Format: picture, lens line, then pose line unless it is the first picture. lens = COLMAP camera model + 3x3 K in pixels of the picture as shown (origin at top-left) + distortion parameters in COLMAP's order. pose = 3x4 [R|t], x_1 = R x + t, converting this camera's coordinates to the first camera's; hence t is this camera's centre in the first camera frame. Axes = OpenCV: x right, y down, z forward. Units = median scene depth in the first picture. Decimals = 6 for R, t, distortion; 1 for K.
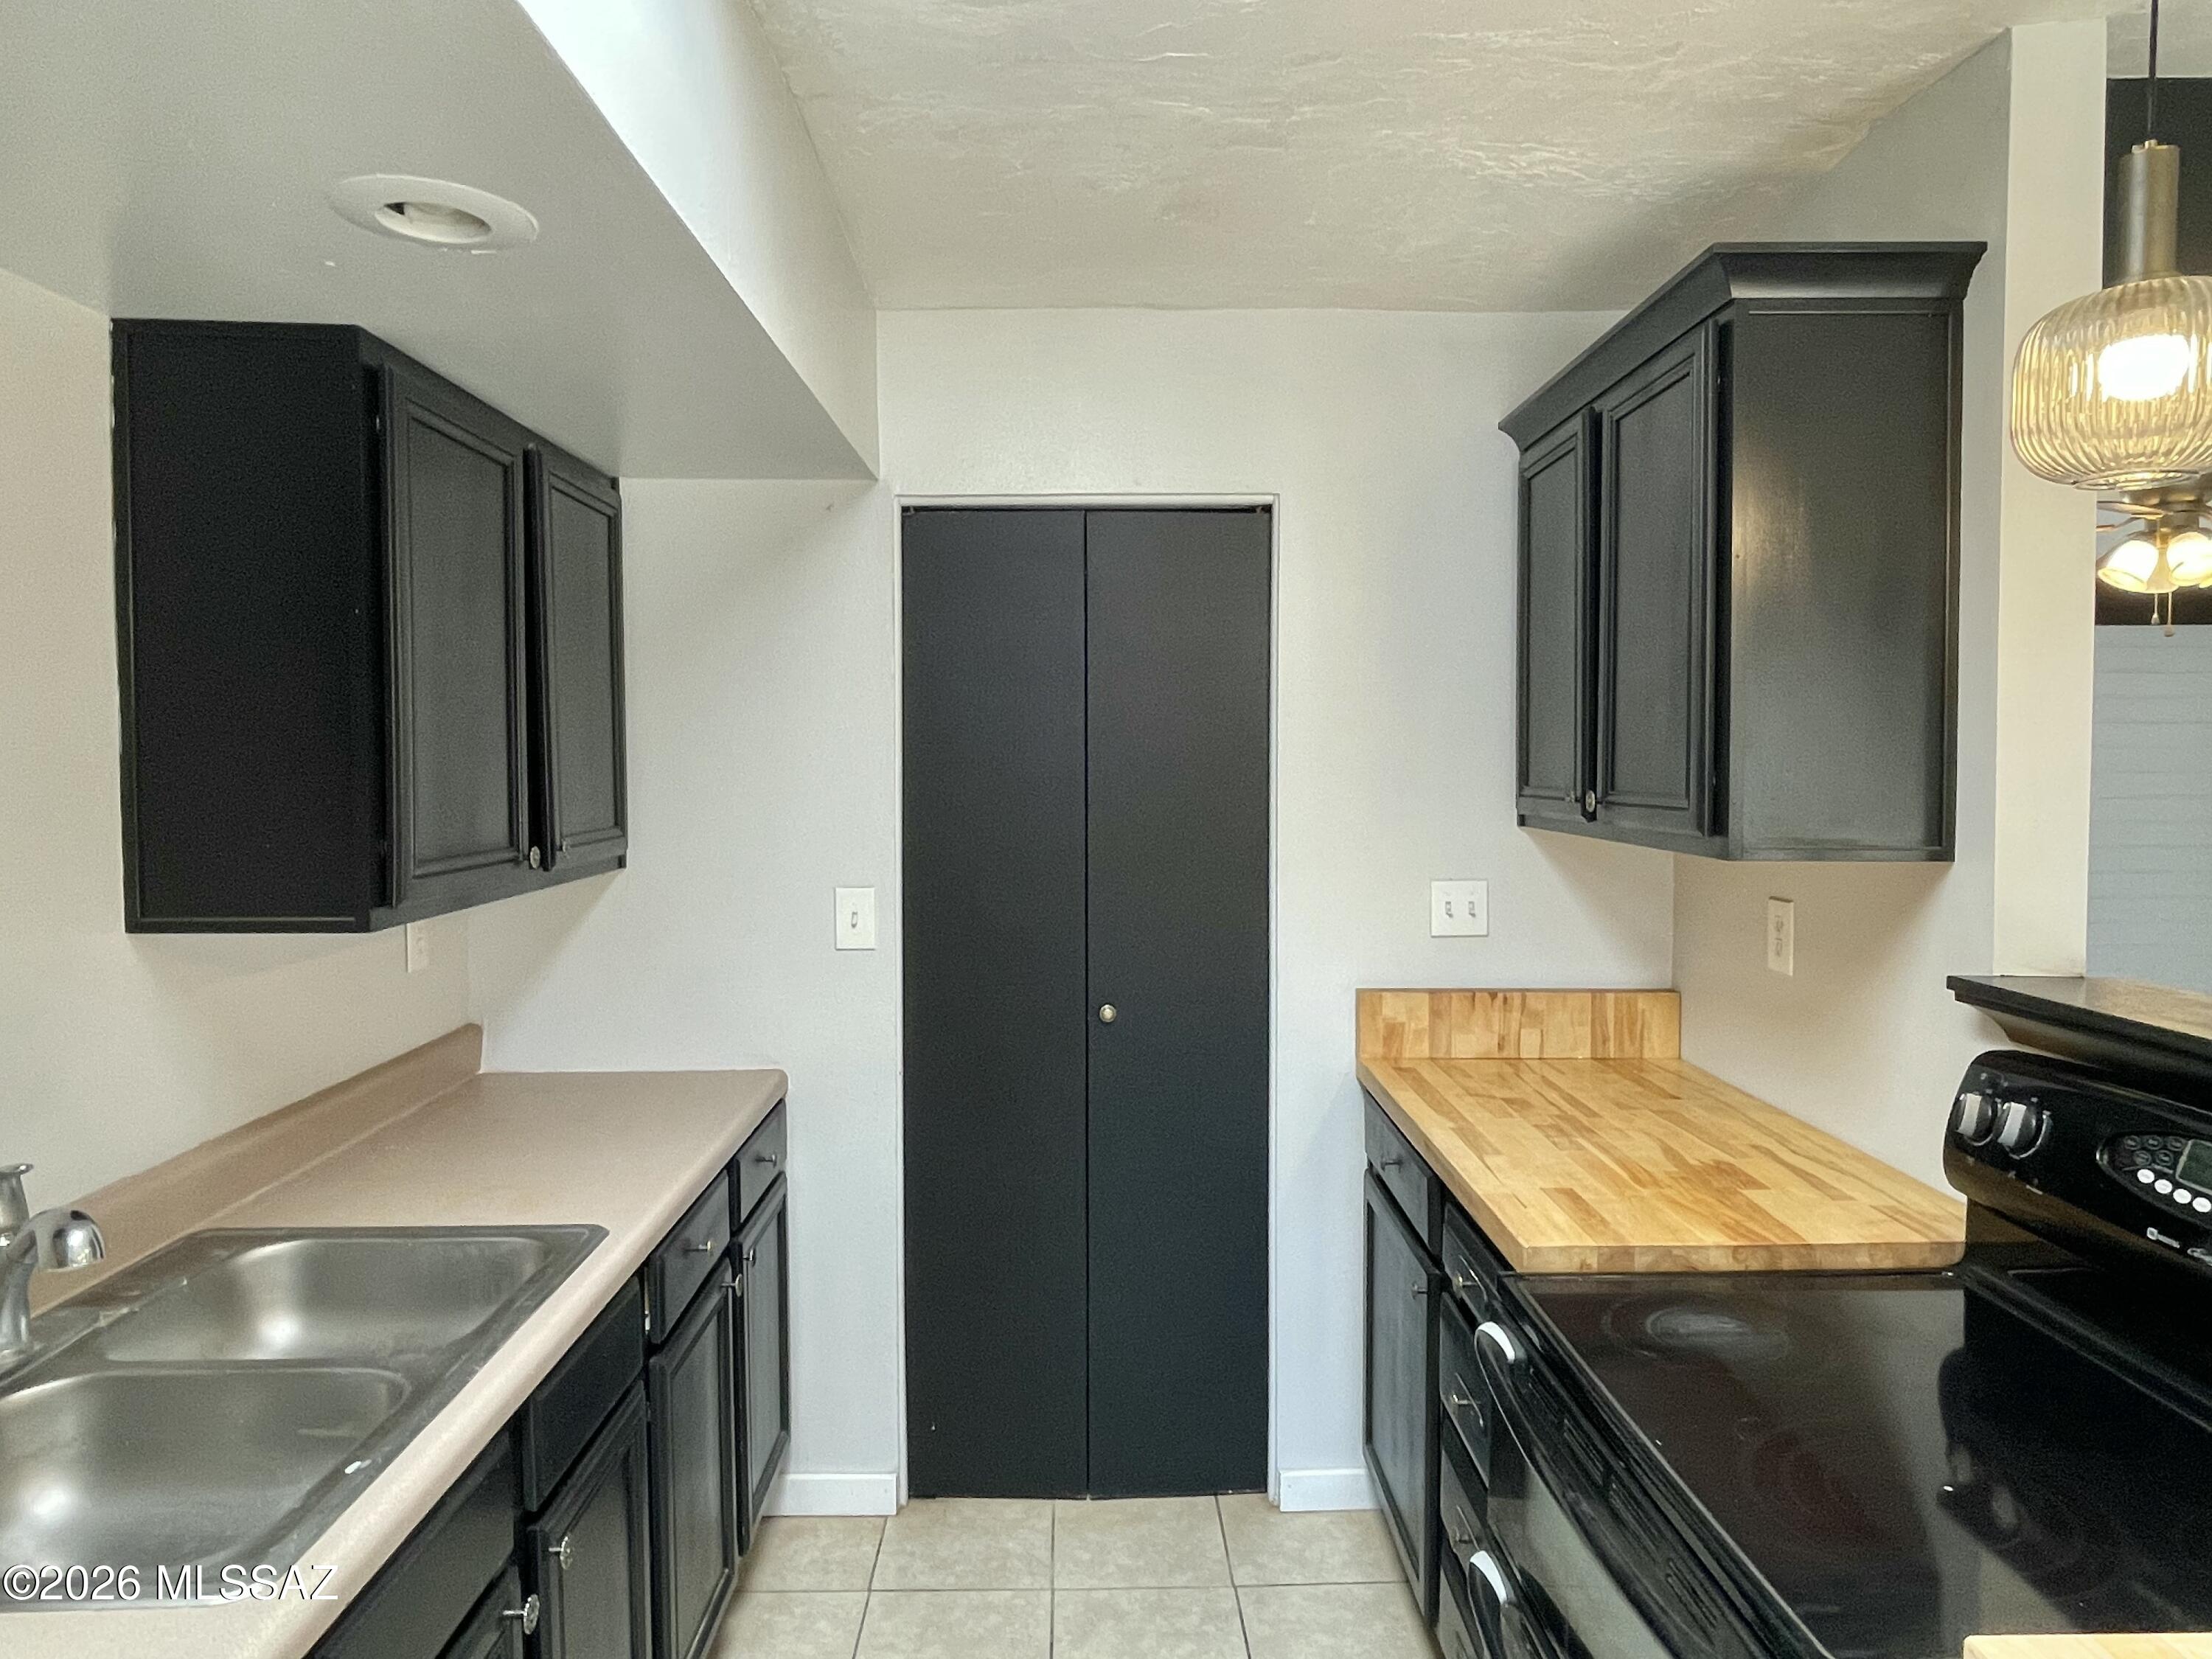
lens RADIAL K [[1381.1, 0, 1100.4], [0, 1381.1, 807.9], [0, 0, 1]] dist [-0.011964, -0.004135]
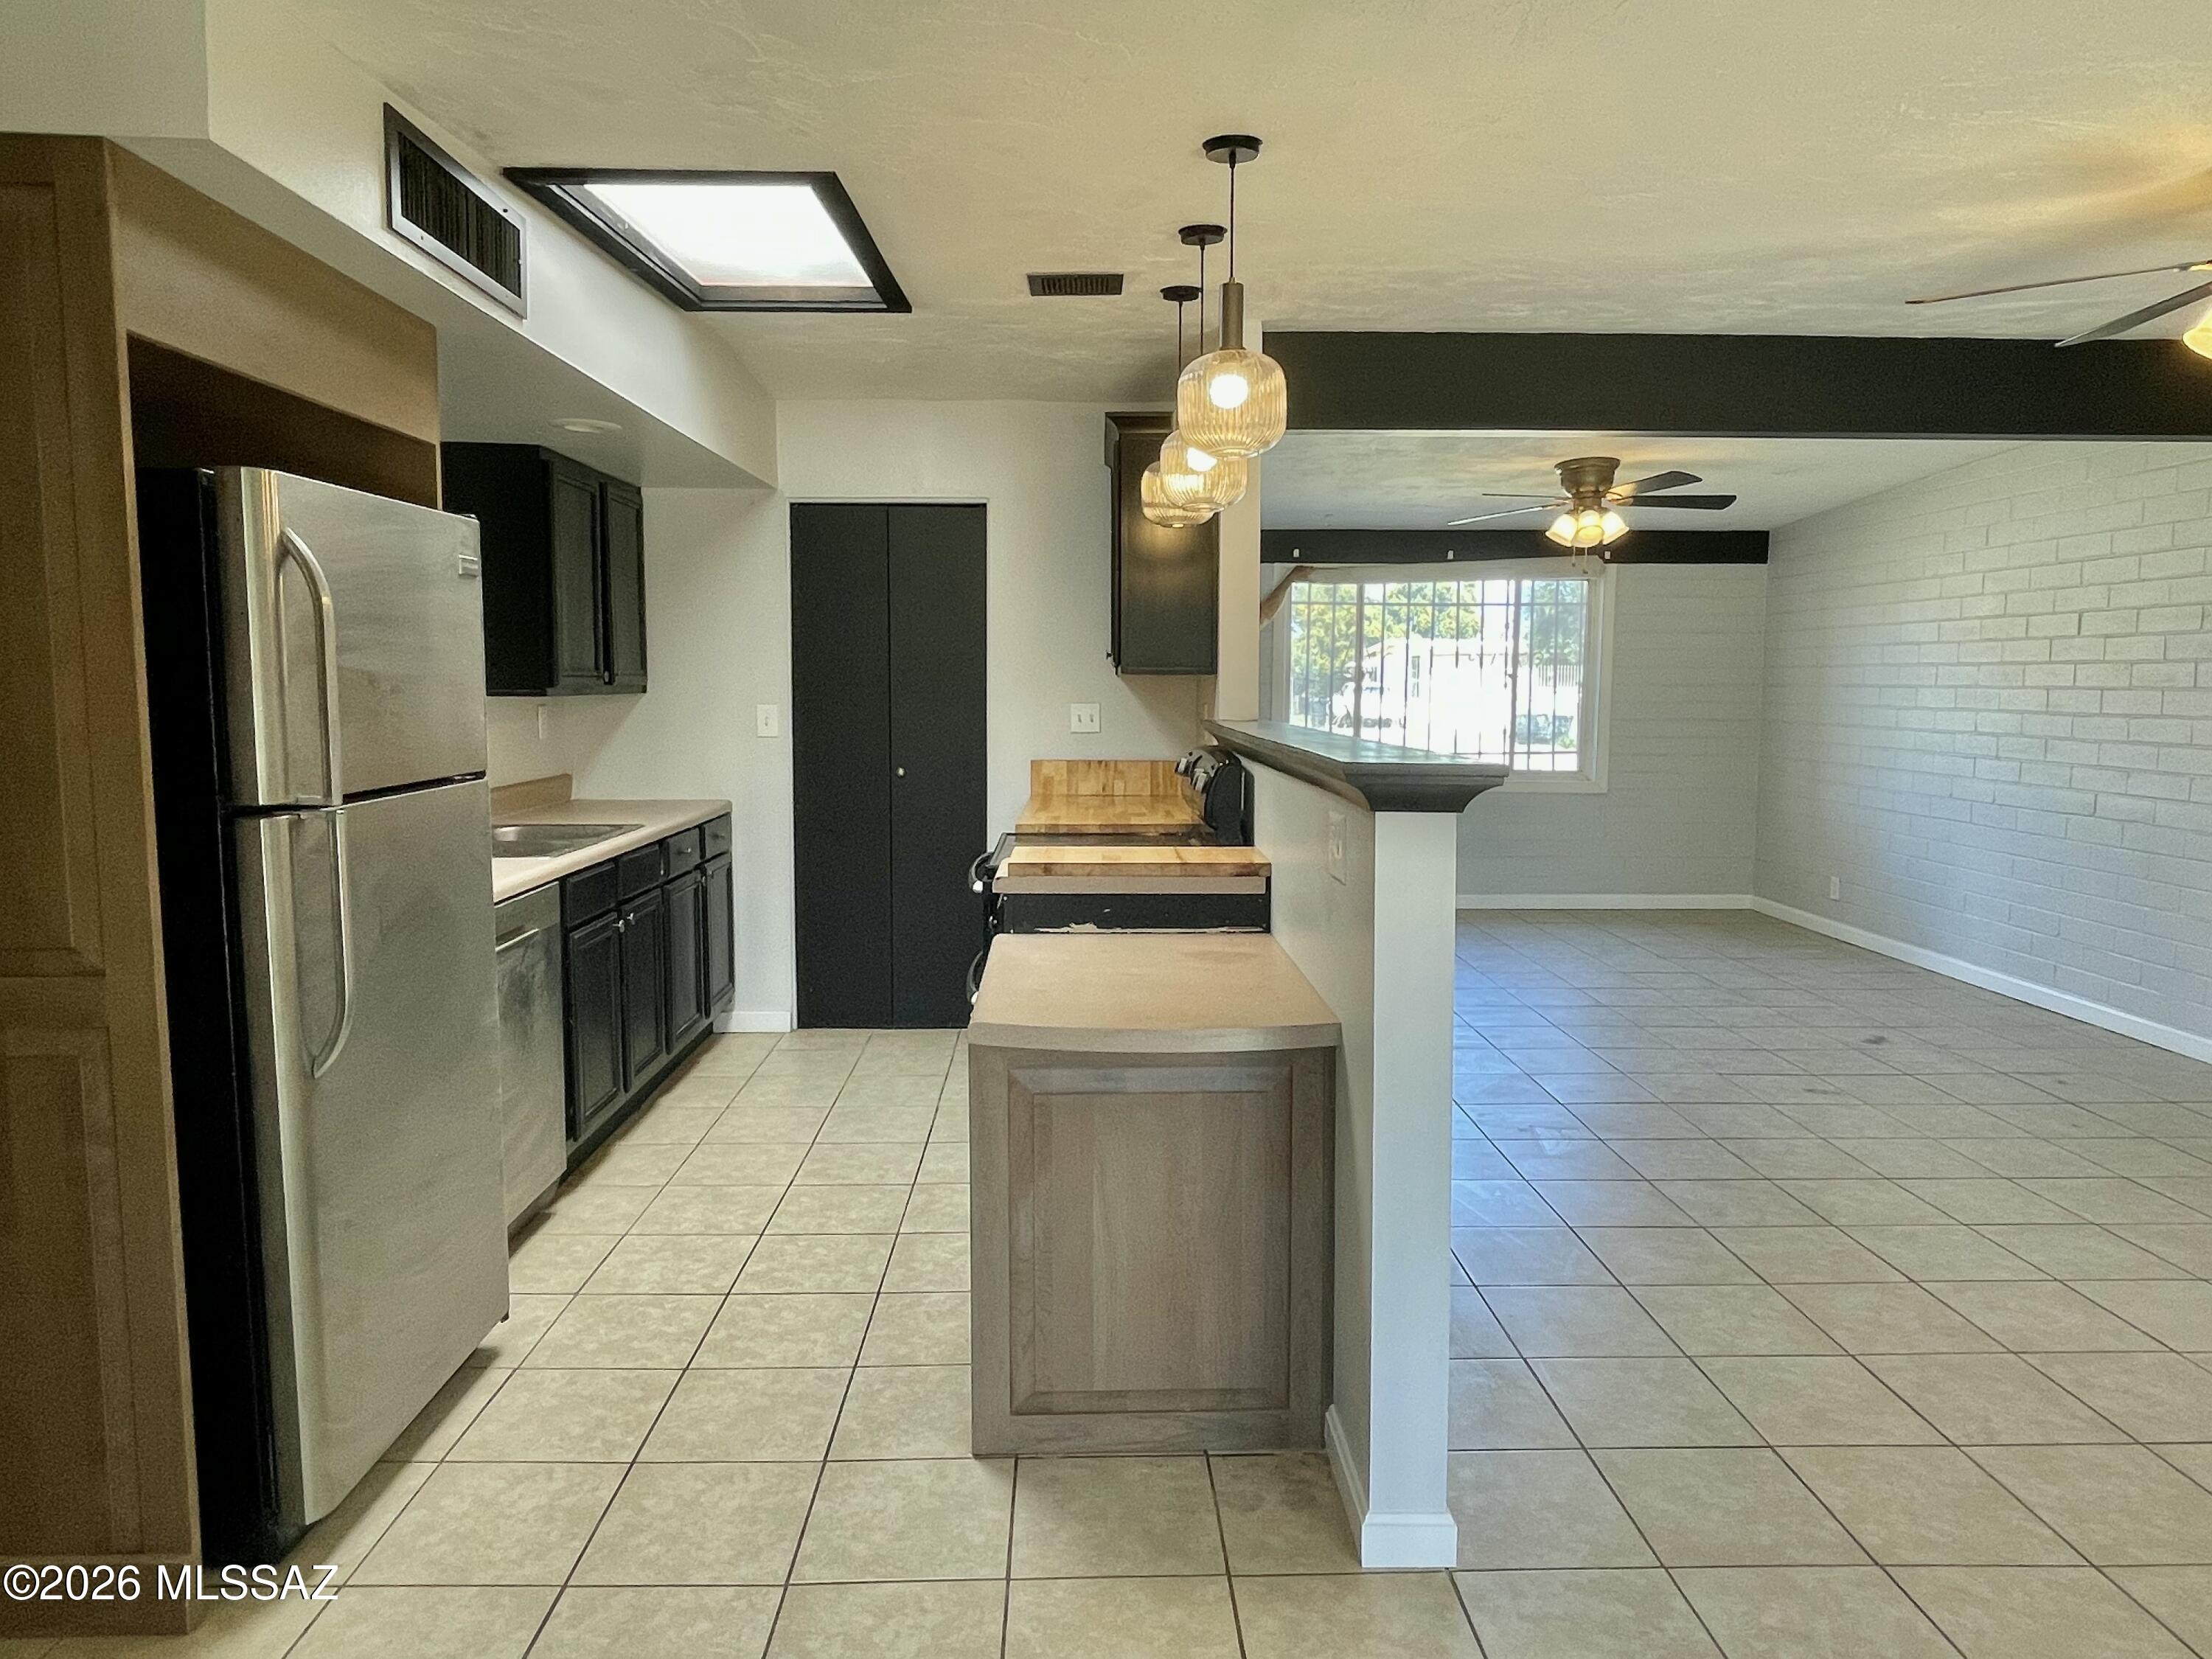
lens RADIAL K [[1381.1, 0, 1100.4], [0, 1381.1, 807.9], [0, 0, 1]] dist [-0.011964, -0.004135]
pose [[0.999957, 0.006248, 0.006814, 0.273727], [-0.006565, 0.998850, 0.047501, 0.108009], [-0.006509, -0.047544, 0.998848, -0.923459]]
